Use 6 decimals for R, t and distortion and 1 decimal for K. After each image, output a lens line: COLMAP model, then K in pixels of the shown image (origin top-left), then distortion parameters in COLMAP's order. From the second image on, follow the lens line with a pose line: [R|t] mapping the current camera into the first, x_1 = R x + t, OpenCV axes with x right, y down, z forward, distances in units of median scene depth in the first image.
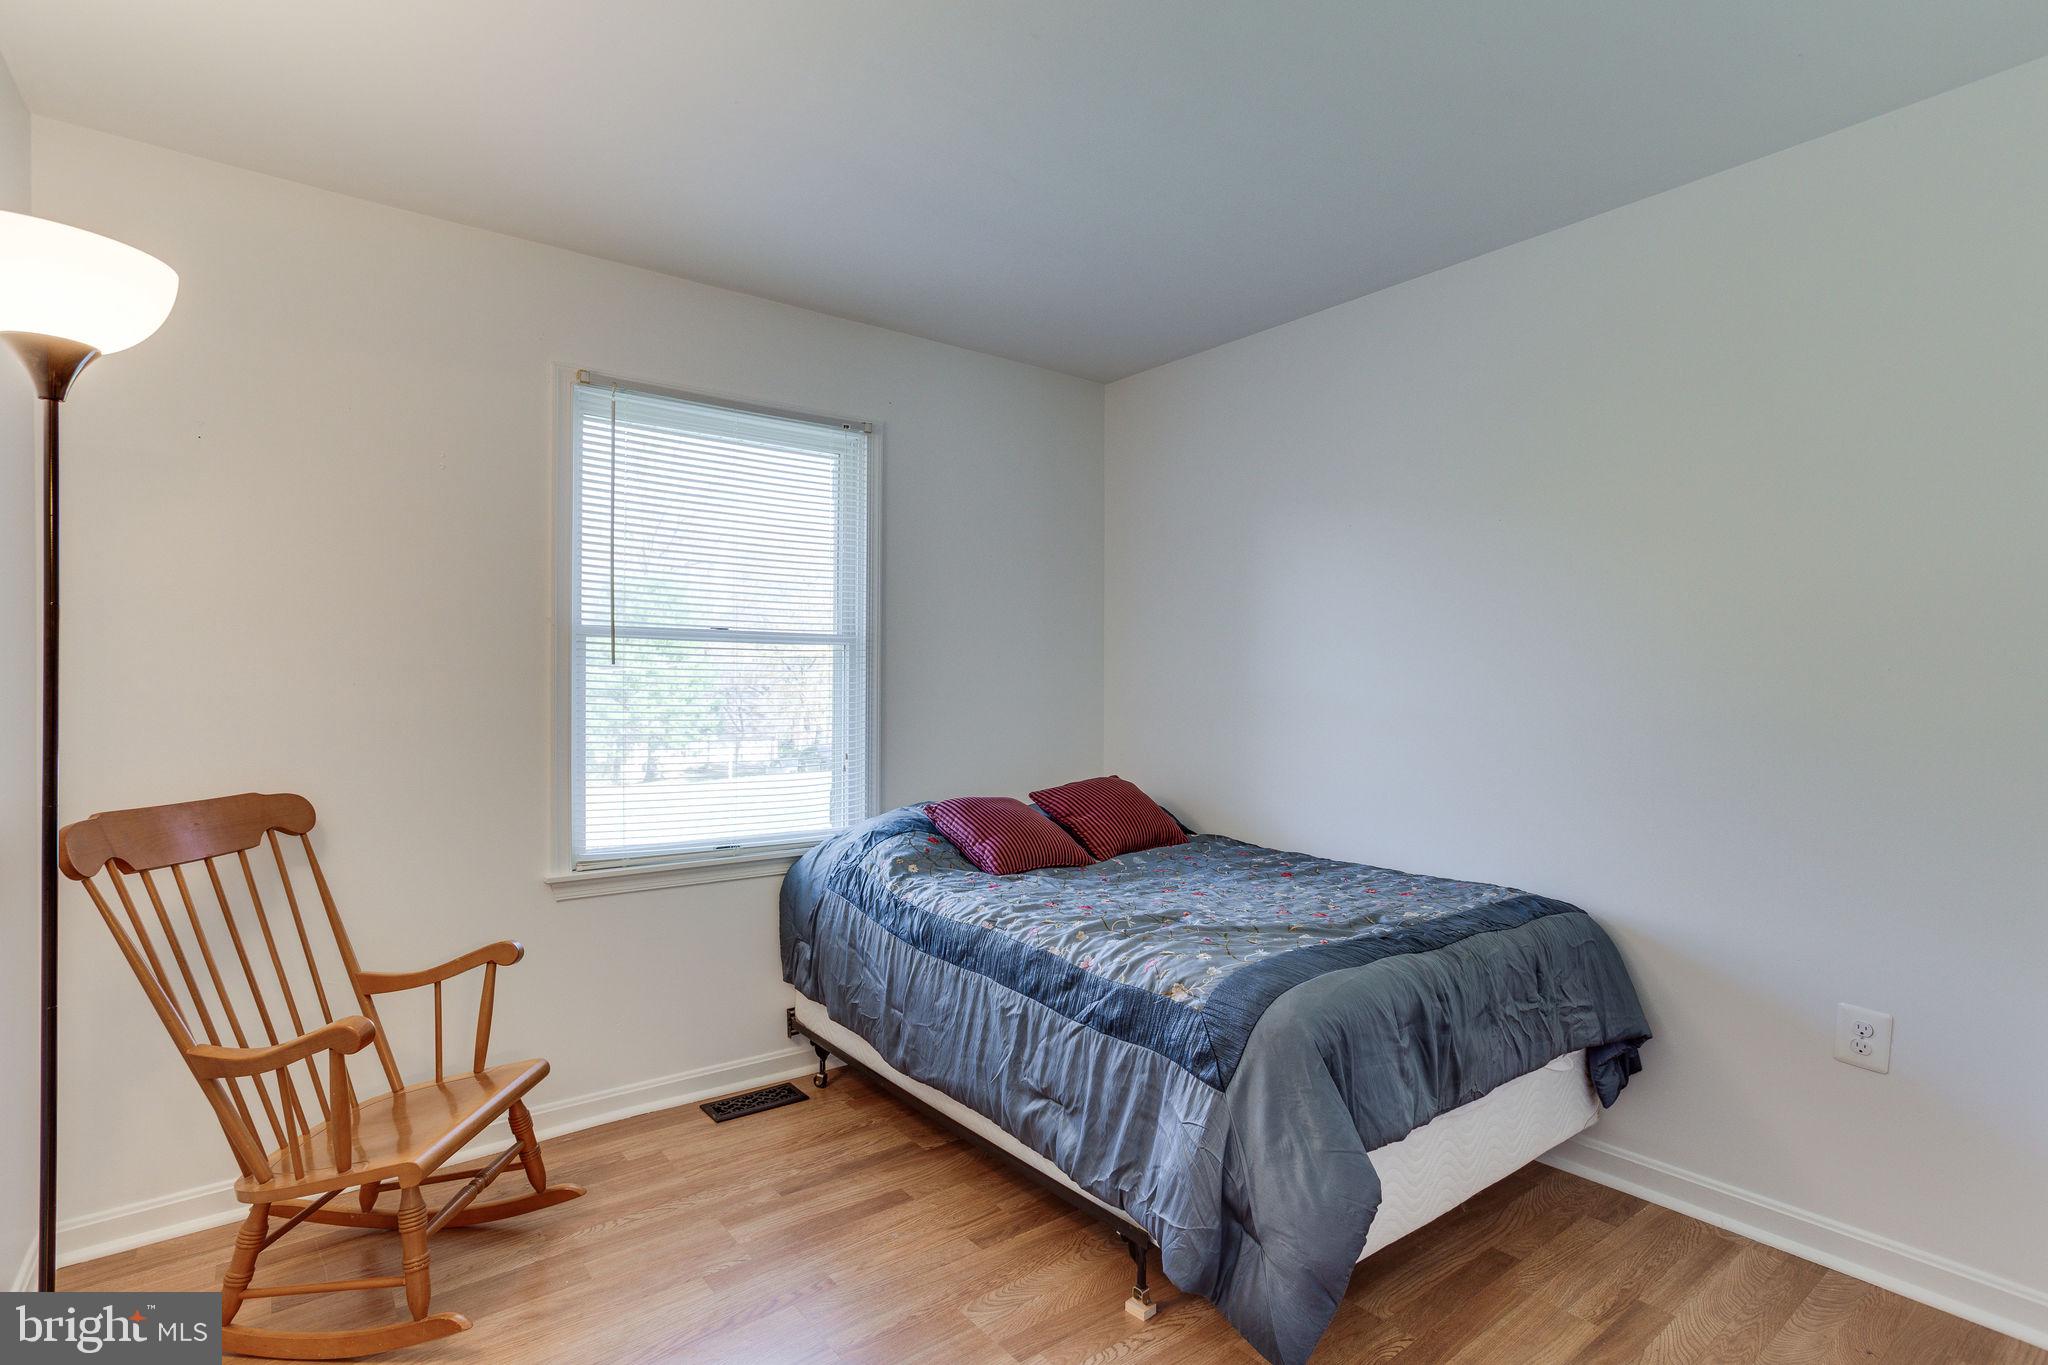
lens RADIAL K [[1041.7, 0, 1034.0], [0, 1041.7, 681.8], [0, 0, 1]] dist [-0.037971, 0.032525]
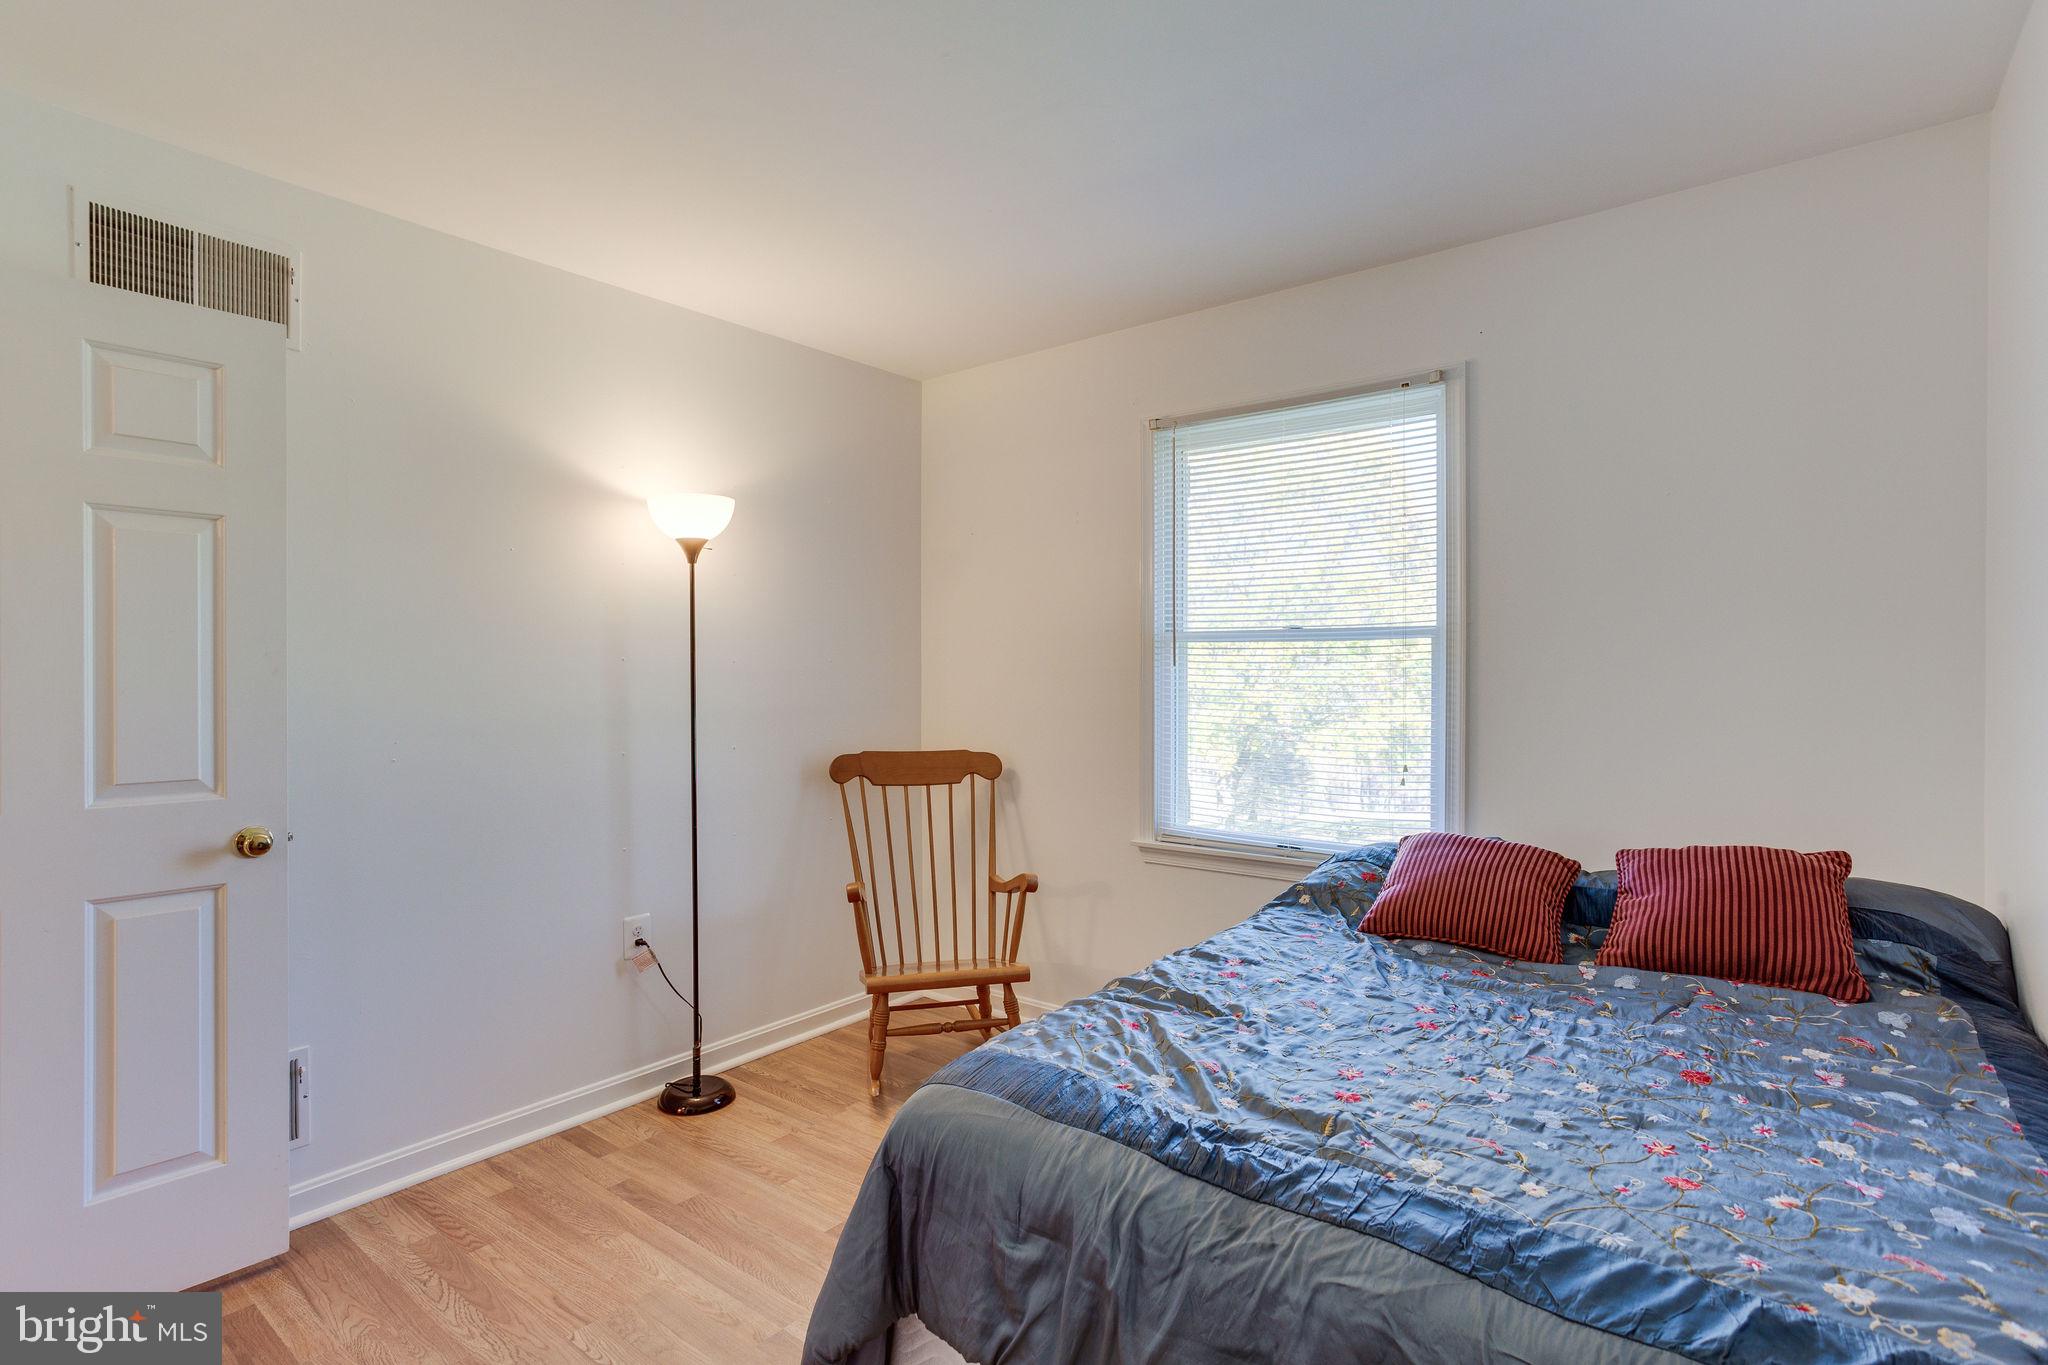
lens RADIAL K [[1041.7, 0, 1034.0], [0, 1041.7, 681.8], [0, 0, 1]] dist [-0.037971, 0.032525]
pose [[0.203985, 0.006683, -0.978951, 0.770146], [0.008233, 0.999930, 0.008542, -0.013053], [0.978939, -0.009802, 0.203916, 0.679118]]
